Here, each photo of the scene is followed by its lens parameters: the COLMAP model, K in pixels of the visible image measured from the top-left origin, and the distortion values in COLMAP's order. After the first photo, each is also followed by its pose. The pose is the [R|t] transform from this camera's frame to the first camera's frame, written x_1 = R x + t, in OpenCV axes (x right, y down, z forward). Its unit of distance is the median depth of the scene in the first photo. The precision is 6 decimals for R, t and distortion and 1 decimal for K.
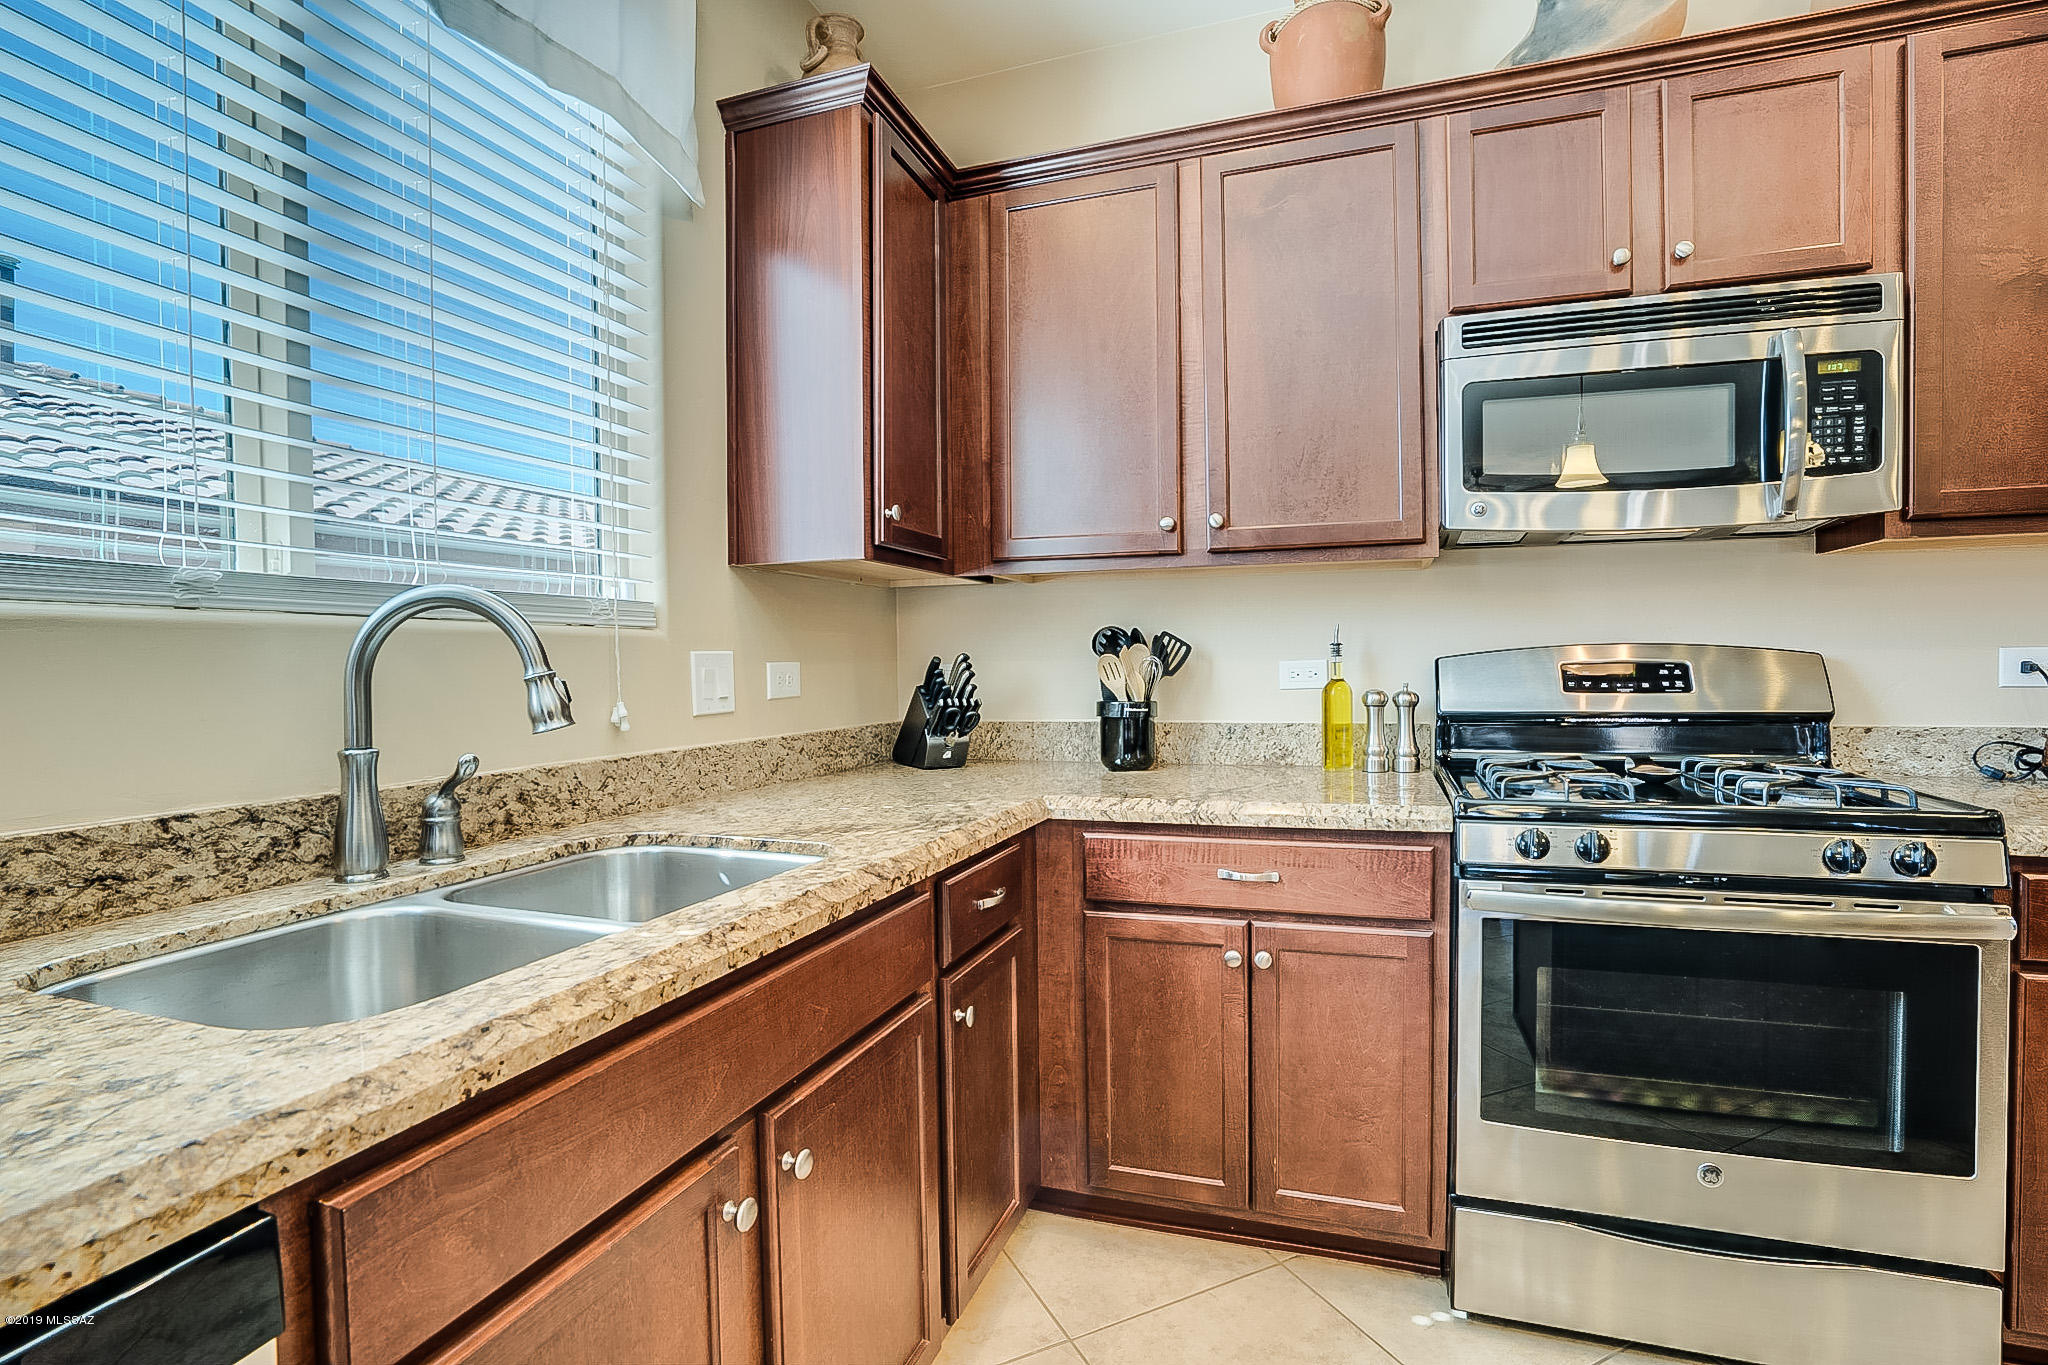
lens RADIAL K [[972.9, 0, 1028.0], [0, 972.9, 655.4], [0, 0, 1]] dist [-0.032098, 0.013039]
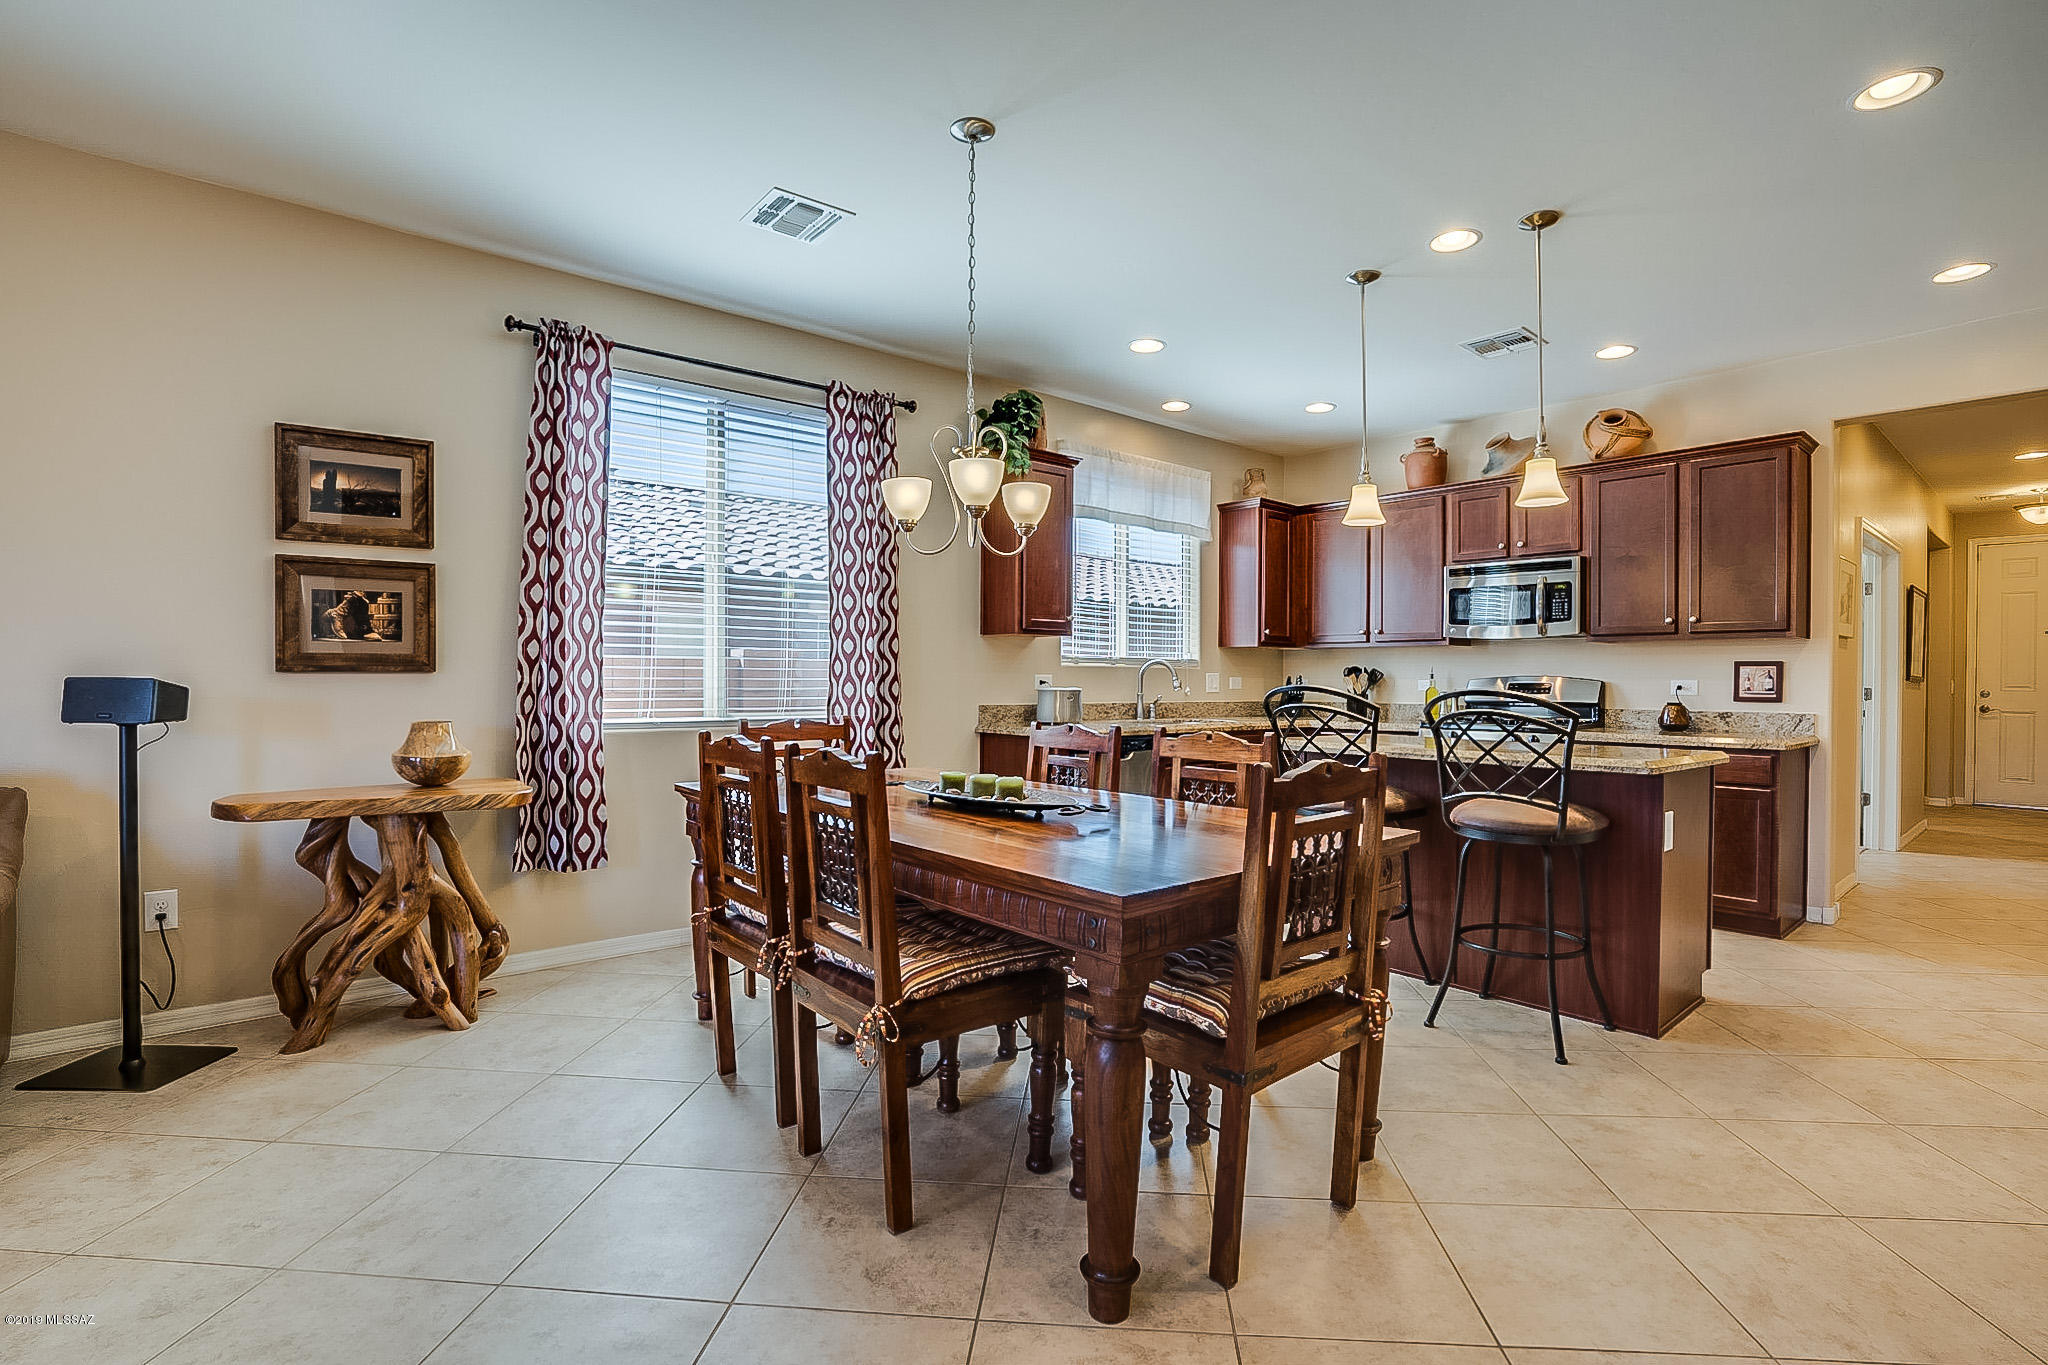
lens RADIAL K [[968.3, 0, 1024.0], [0, 968.3, 682.5], [0, 0, 1]] dist [-0.030729, 0.013595]
pose [[0.863048, 0.021399, -0.504669, 0.785991], [-0.017412, 0.999769, 0.012616, -0.004159], [0.504822, -0.002101, 0.863221, -2.179111]]
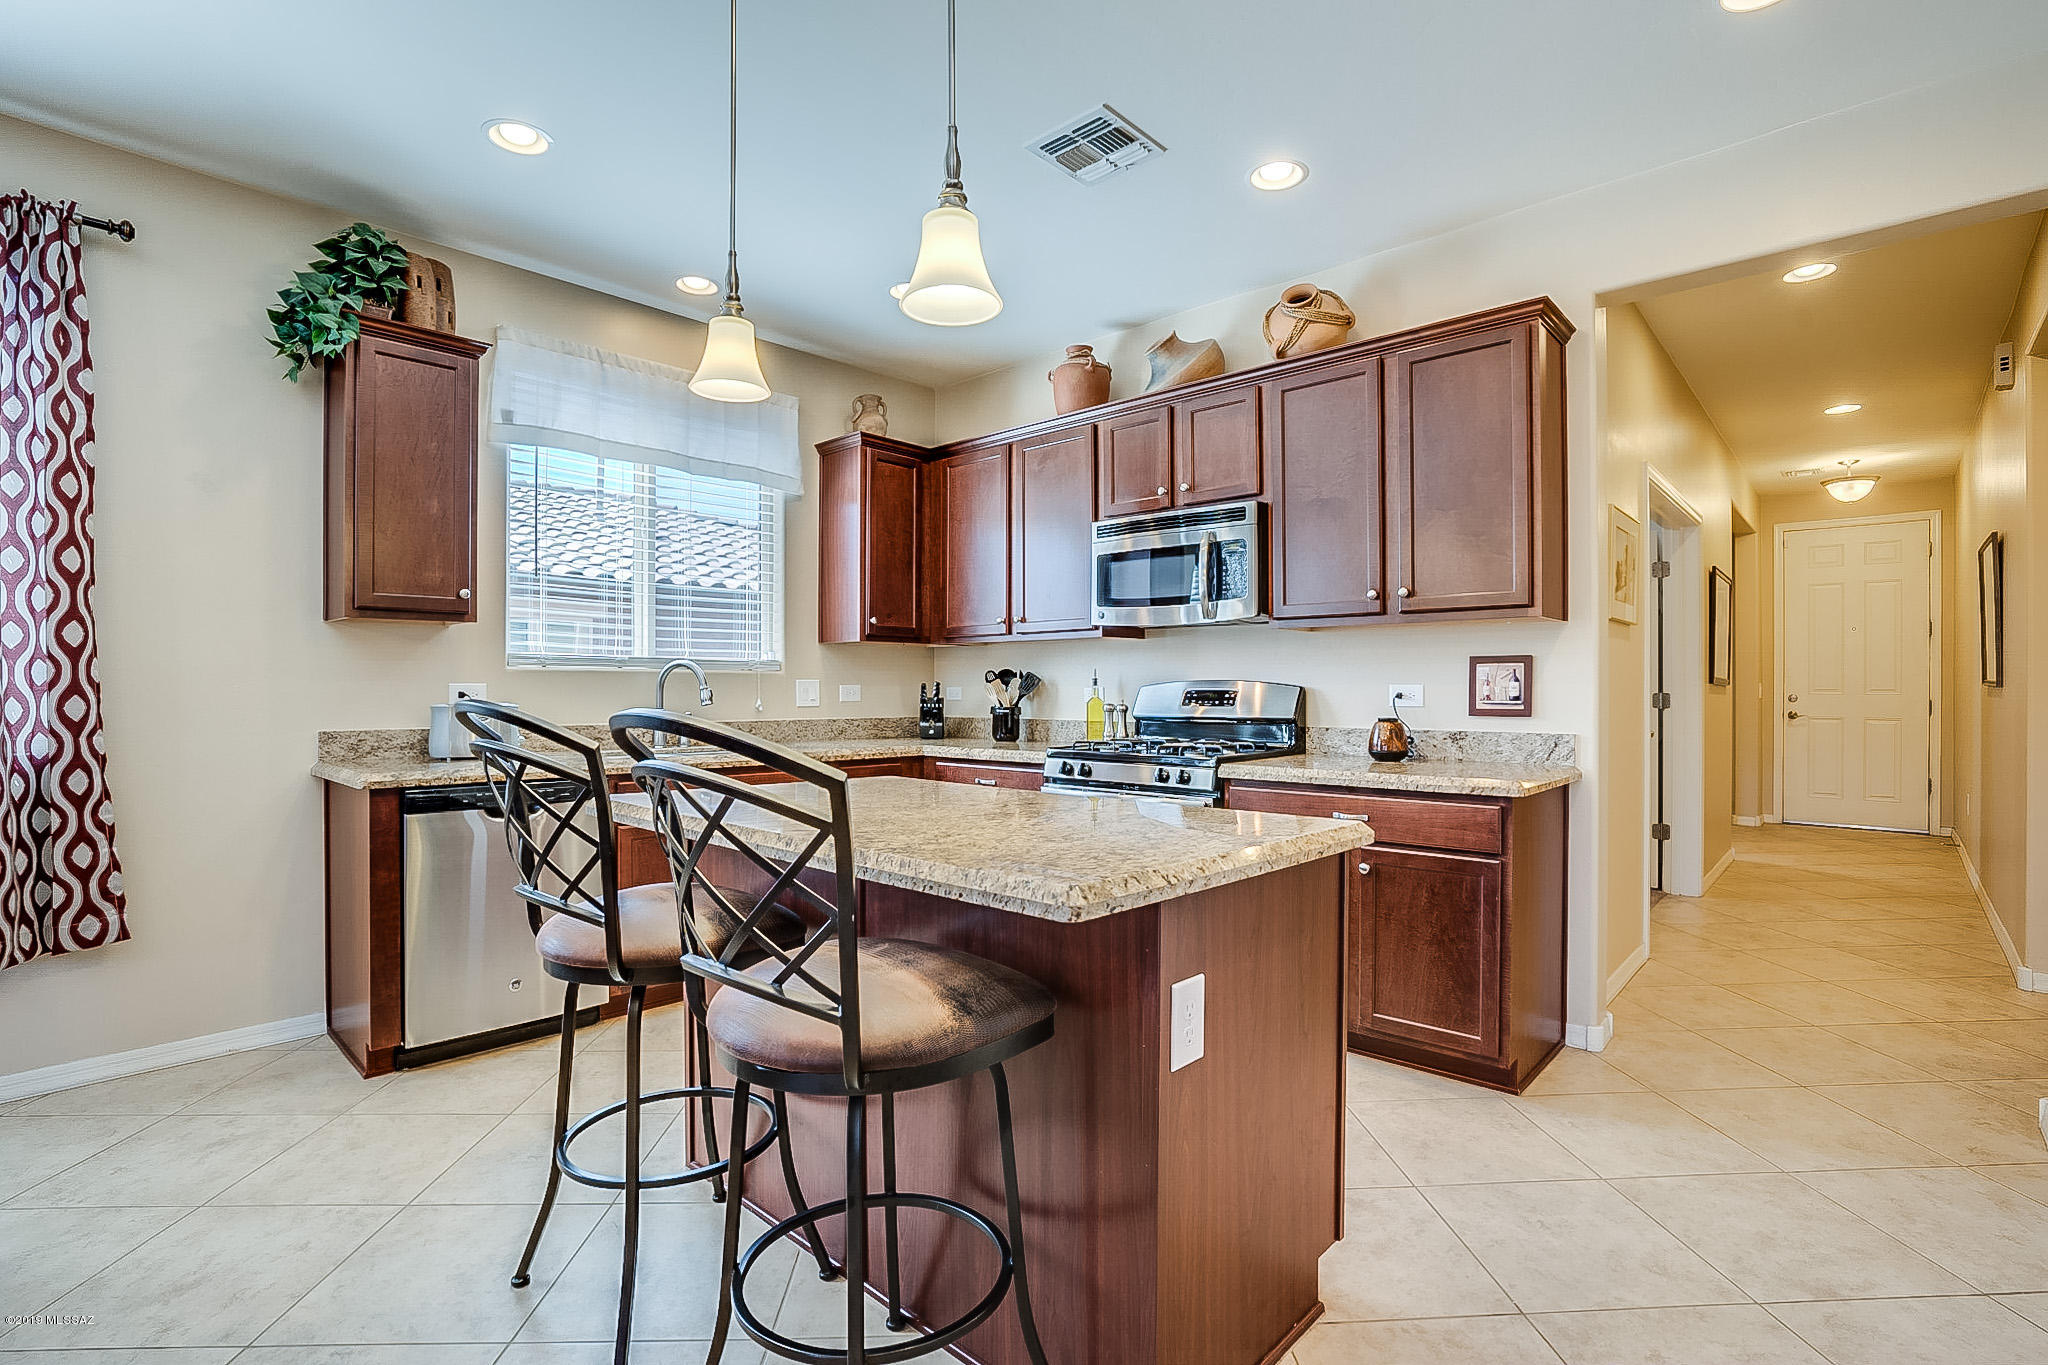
lens RADIAL K [[944.8, 0, 1020.7], [0, 944.8, 691.3], [0, 0, 1]] dist [-0.053427, 0.026907]
pose [[0.909037, 0.014562, -0.416462, 1.101852], [-0.010773, 0.999876, 0.011446, -0.009131], [0.416577, -0.005918, 0.909081, -0.879057]]
